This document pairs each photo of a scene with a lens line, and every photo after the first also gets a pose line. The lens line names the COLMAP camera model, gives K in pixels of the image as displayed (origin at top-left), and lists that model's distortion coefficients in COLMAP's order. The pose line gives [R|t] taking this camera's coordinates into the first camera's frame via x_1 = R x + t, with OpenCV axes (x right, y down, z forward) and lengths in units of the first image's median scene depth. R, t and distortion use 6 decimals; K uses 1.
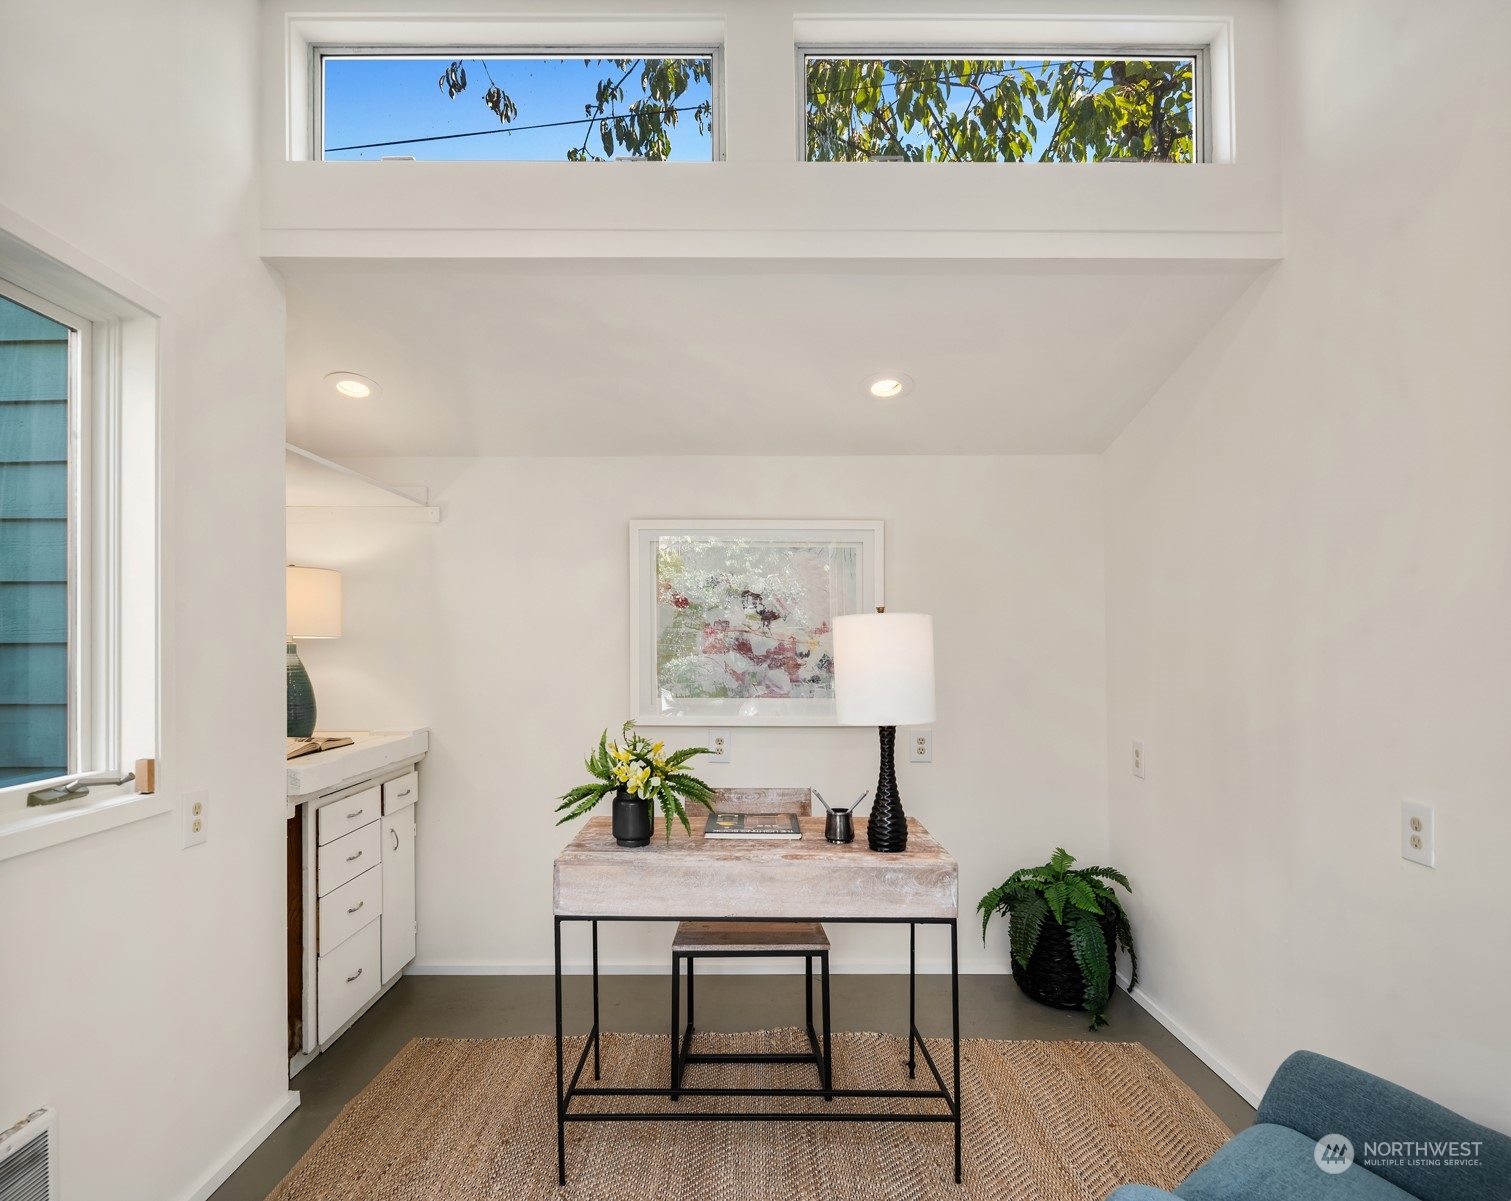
lens RADIAL K [[908.7, 0, 753.8], [0, 908.7, 607.1], [0, 0, 1]] dist [-0.000040, 0.000000]
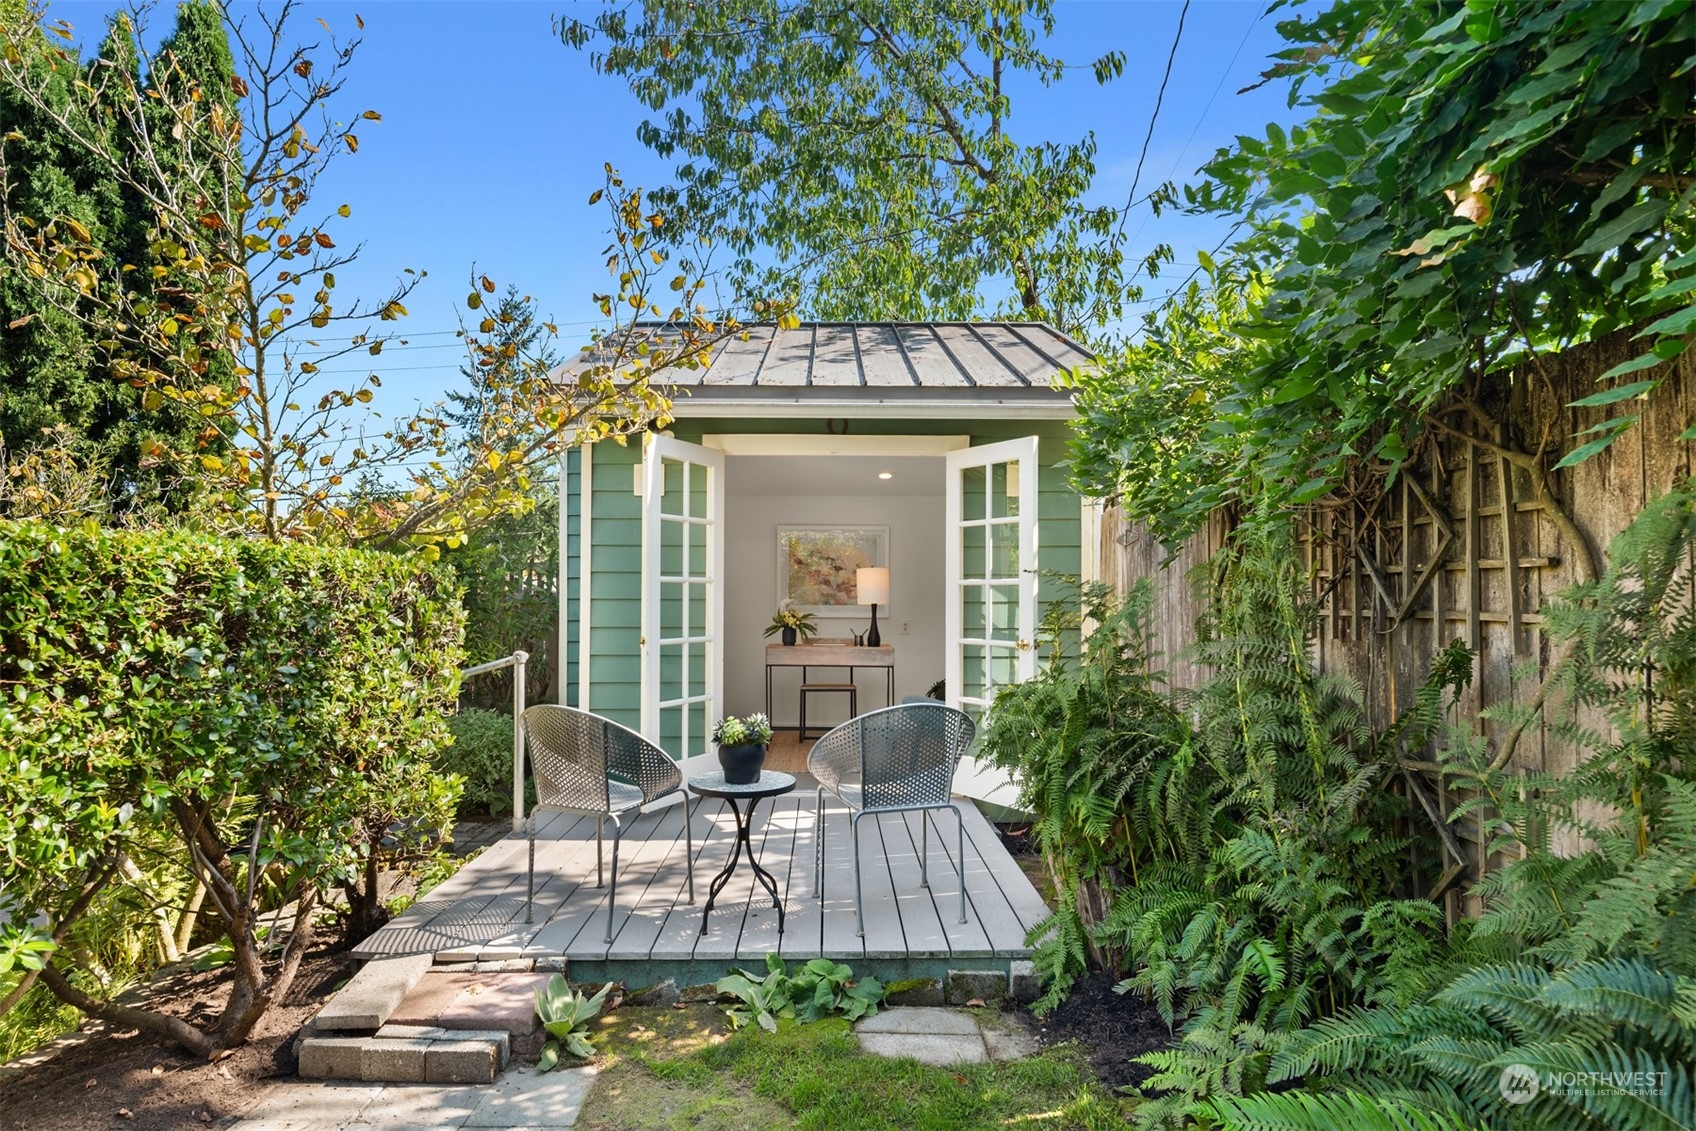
lens RADIAL K [[922.7, 0, 845.1], [0, 922.7, 564.6], [0, 0, 1]] dist [-0.002094, -0.000476]
pose [[0.999931, 0.007418, 0.009116, 0.021073], [-0.007485, 0.999946, 0.007275, -0.026329], [-0.009061, -0.007342, 0.999932, -2.020660]]
